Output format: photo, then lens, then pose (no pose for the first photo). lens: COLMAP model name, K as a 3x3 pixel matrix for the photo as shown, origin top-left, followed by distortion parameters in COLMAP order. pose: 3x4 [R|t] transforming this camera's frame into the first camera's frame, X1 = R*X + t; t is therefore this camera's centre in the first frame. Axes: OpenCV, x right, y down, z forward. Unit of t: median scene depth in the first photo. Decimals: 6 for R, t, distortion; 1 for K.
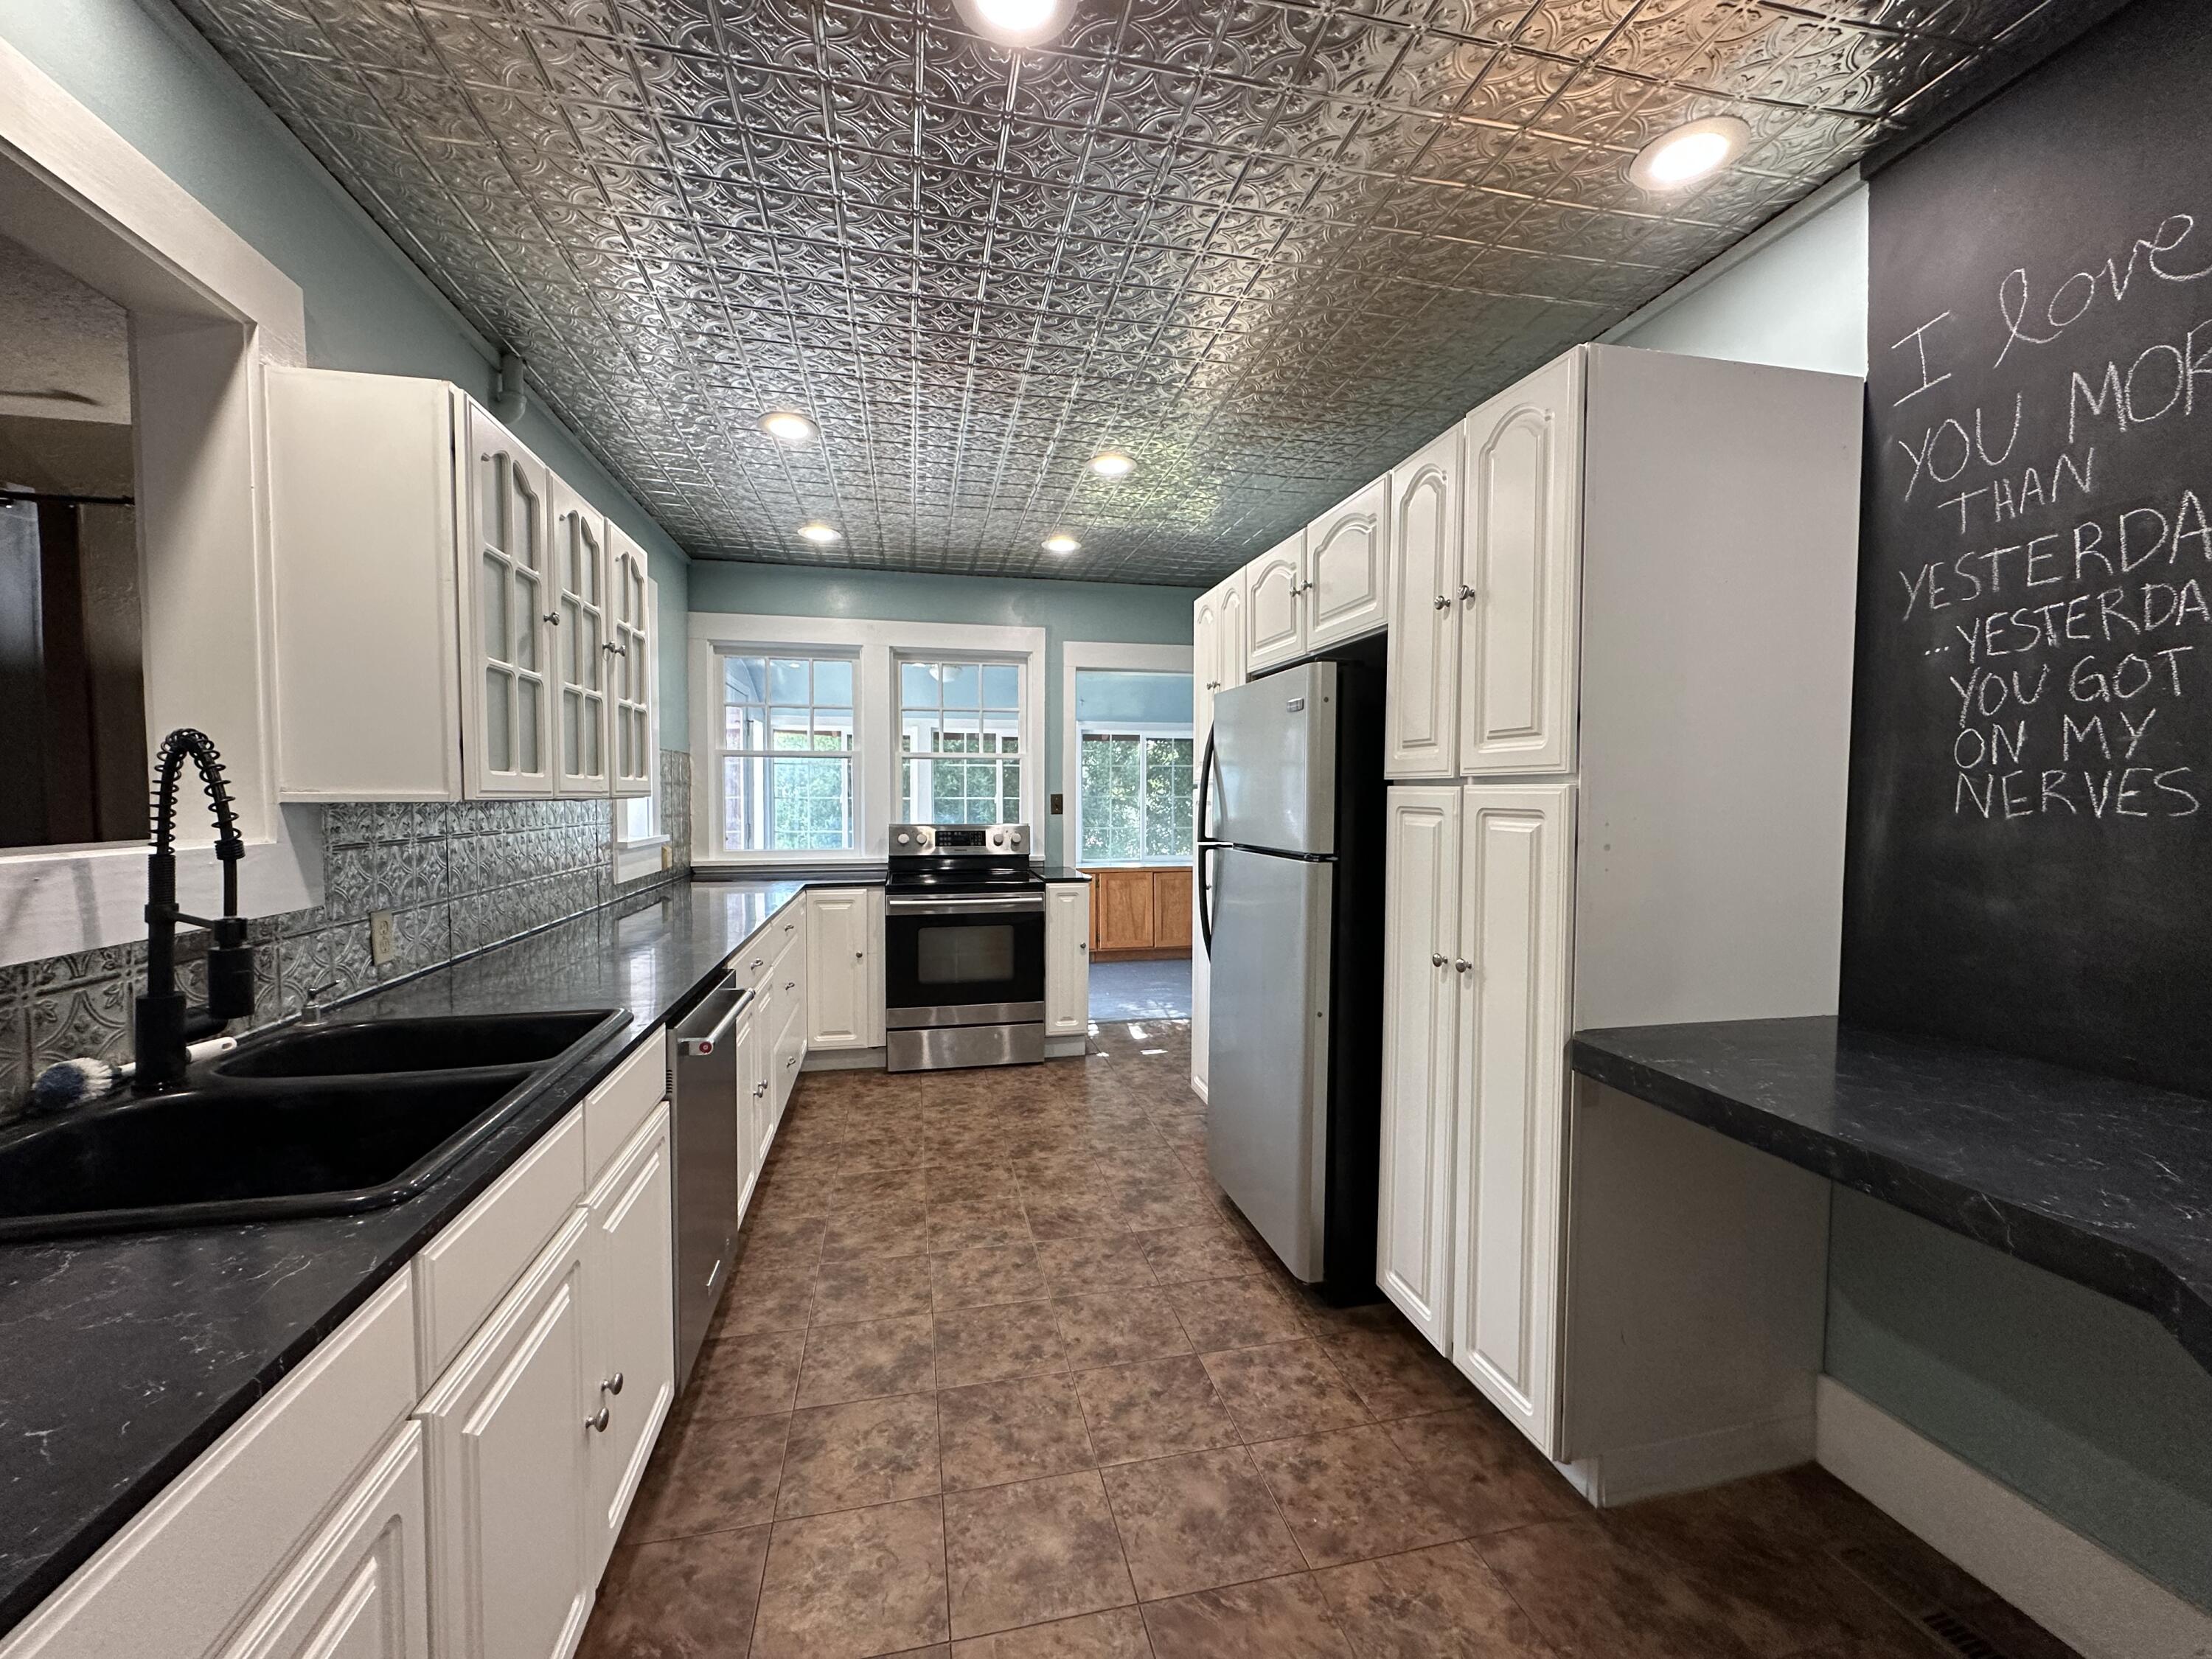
lens RADIAL K [[887.9, 0, 1108.0], [0, 887.9, 829.6], [0, 0, 1]] dist [0.000962, 0.000142]
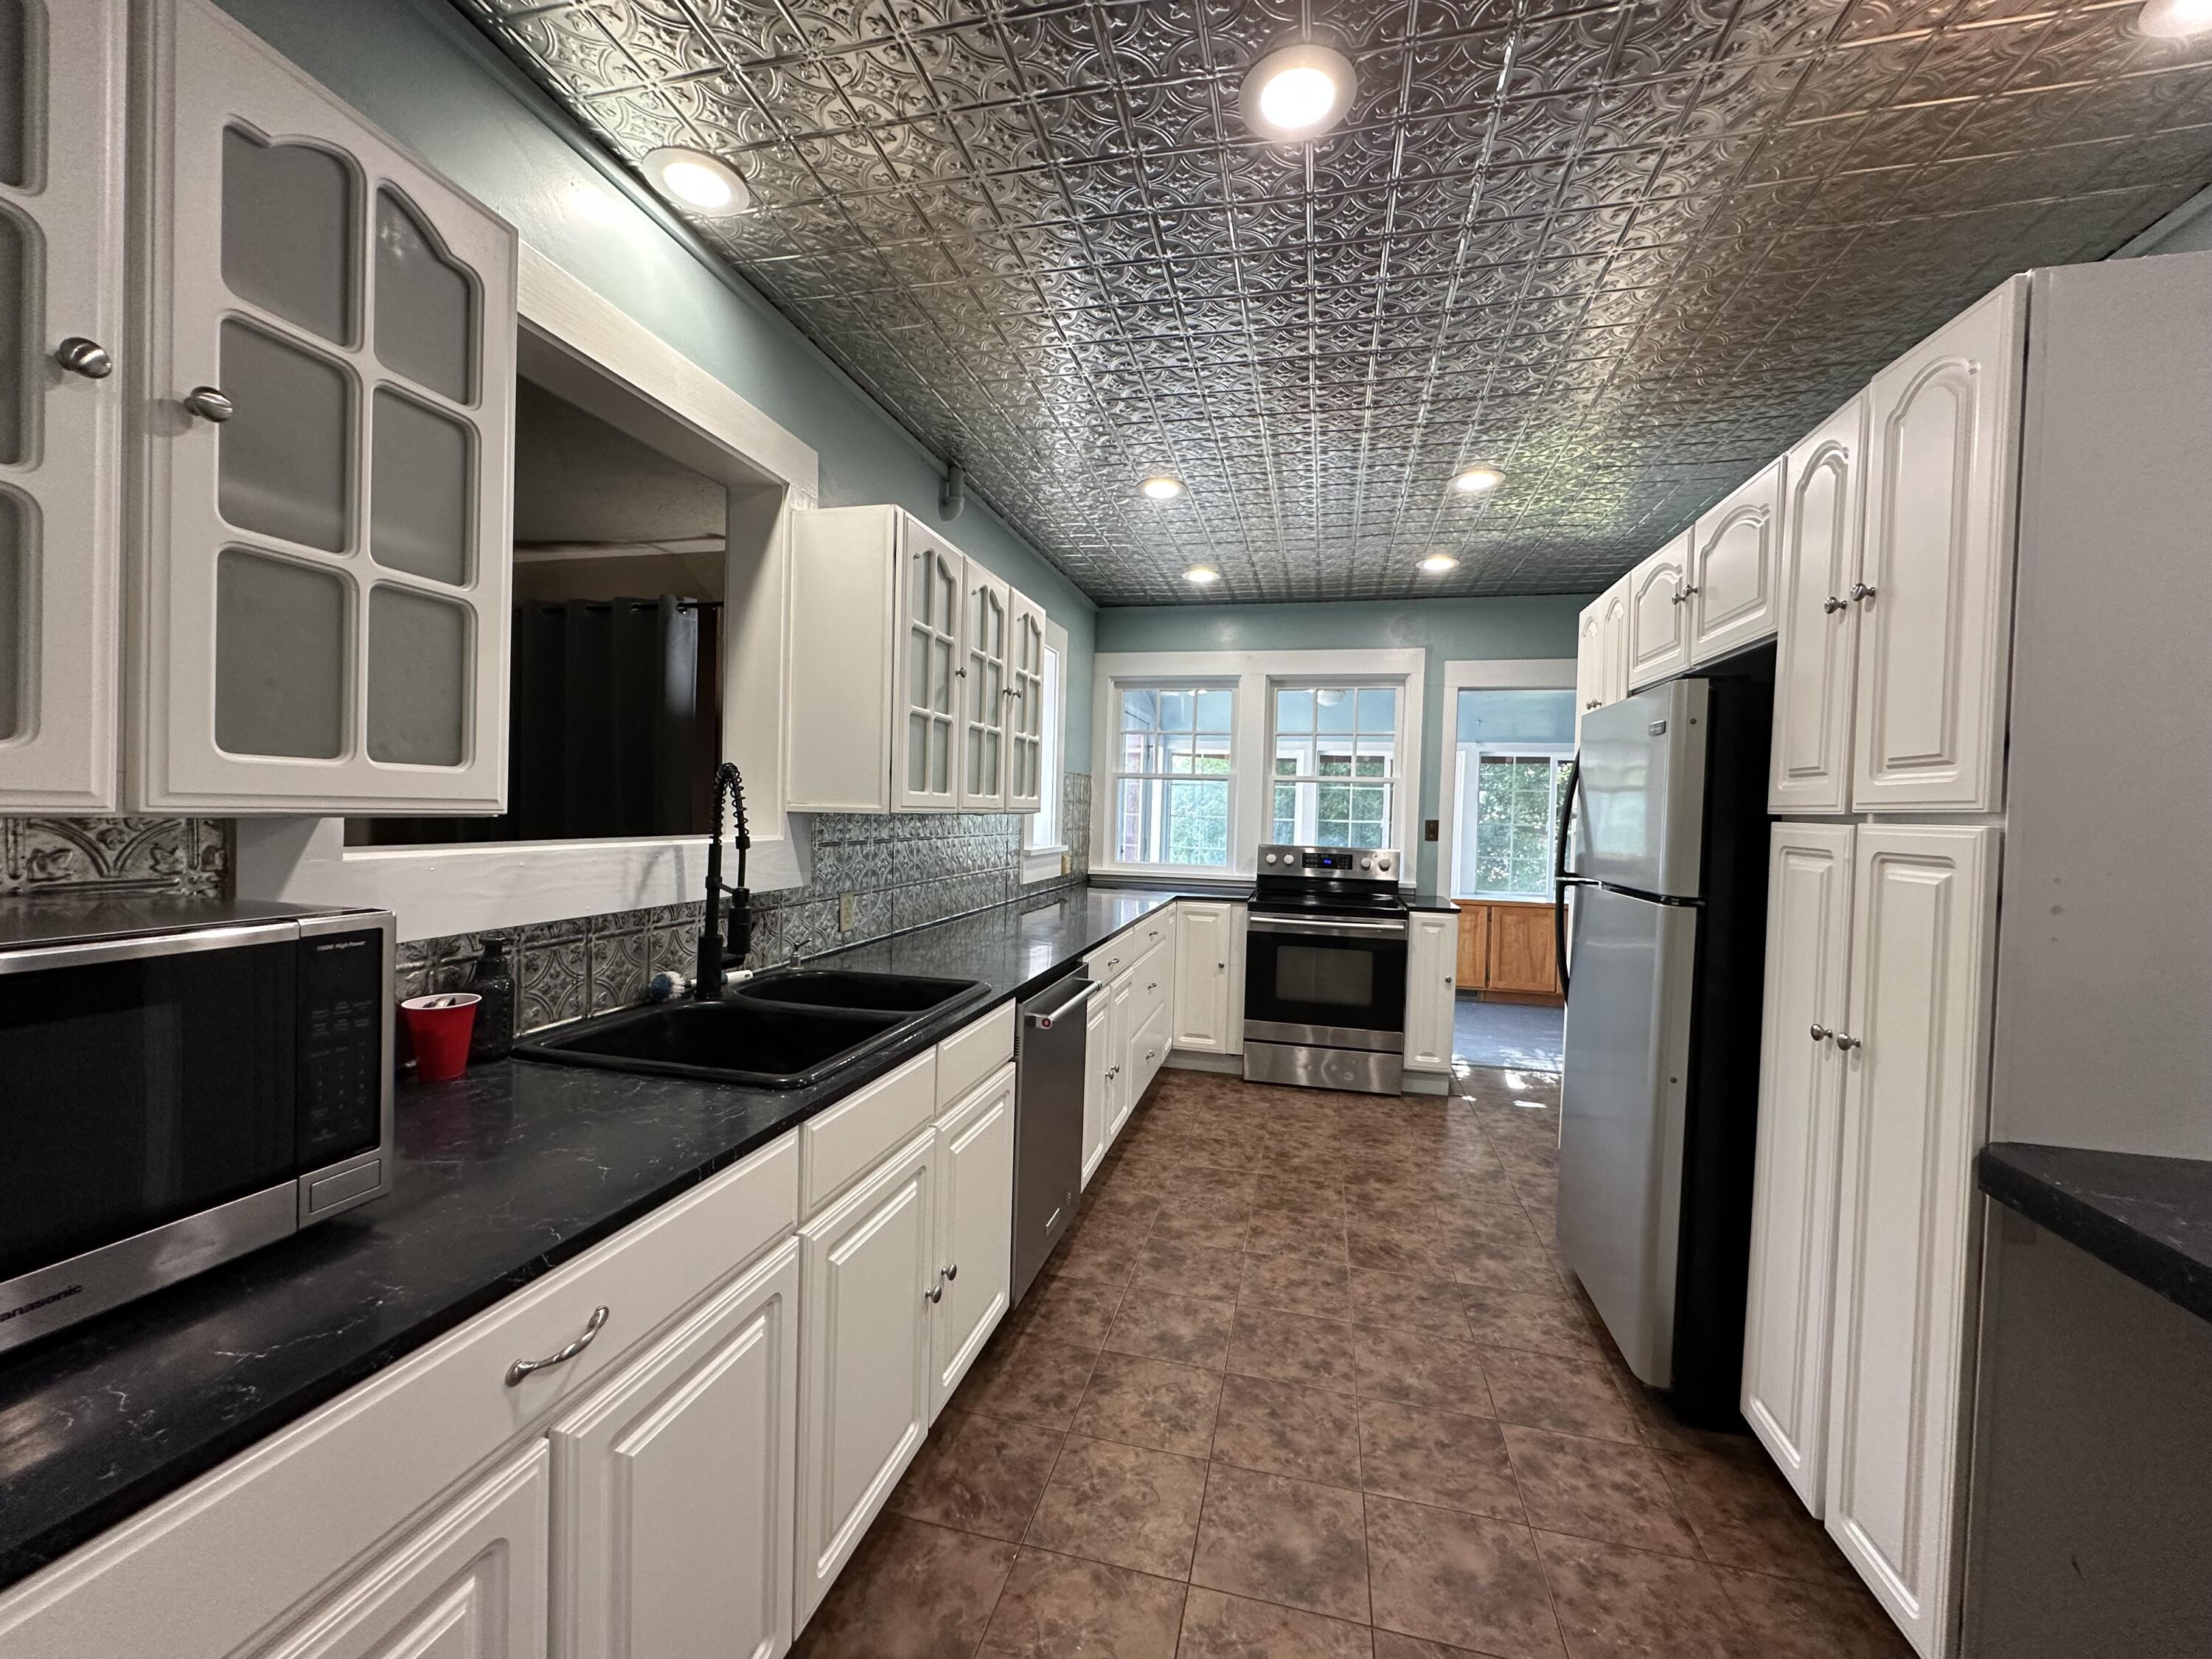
lens RADIAL K [[887.9, 0, 1105.3], [0, 887.9, 829.8], [0, 0, 1]] dist [0.000962, 0.000142]
pose [[0.895869, 0.032585, -0.443122, 0.114368], [-0.042844, 0.998995, -0.013158, -0.002845], [0.442248, 0.030773, 0.896365, -0.040351]]
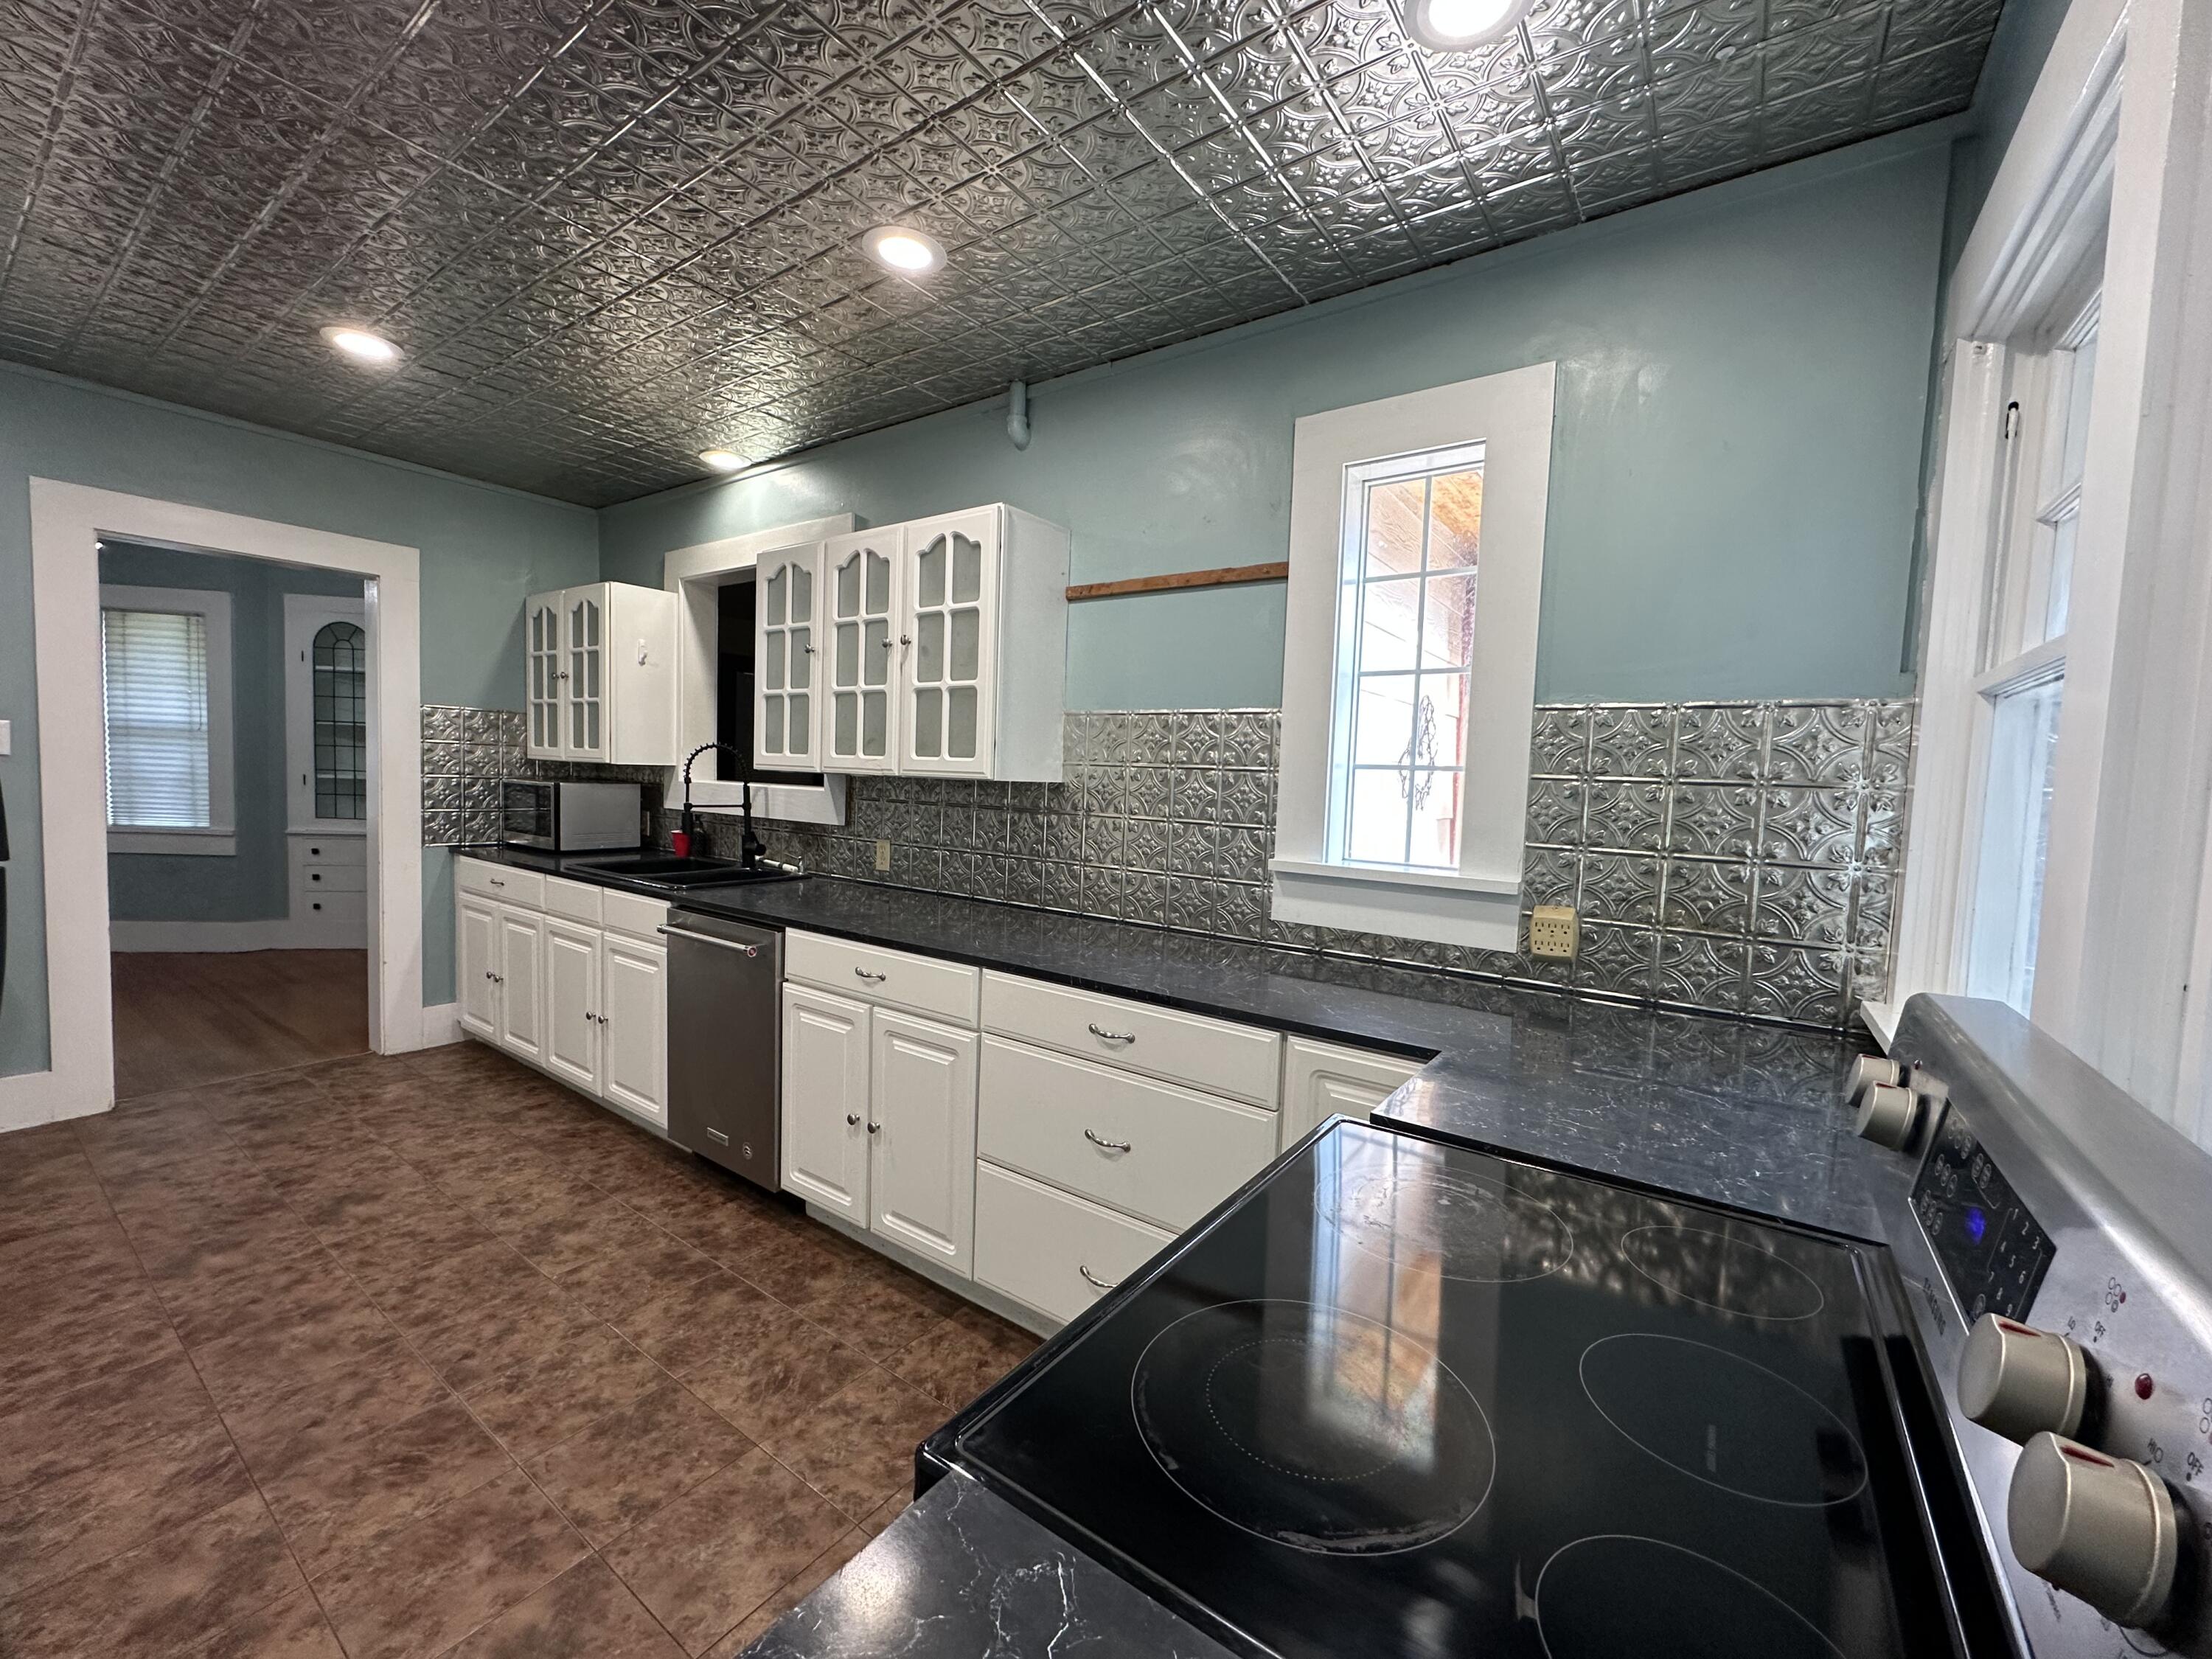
lens RADIAL K [[887.9, 0, 1111.8], [0, 887.9, 834.7], [0, 0, 1]] dist [0.000962, 0.000142]
pose [[-0.744649, 0.016870, -0.667244, -0.009584], [-0.063077, 0.993428, 0.095510, -0.091814], [0.664470, 0.113209, -0.738691, 2.107716]]
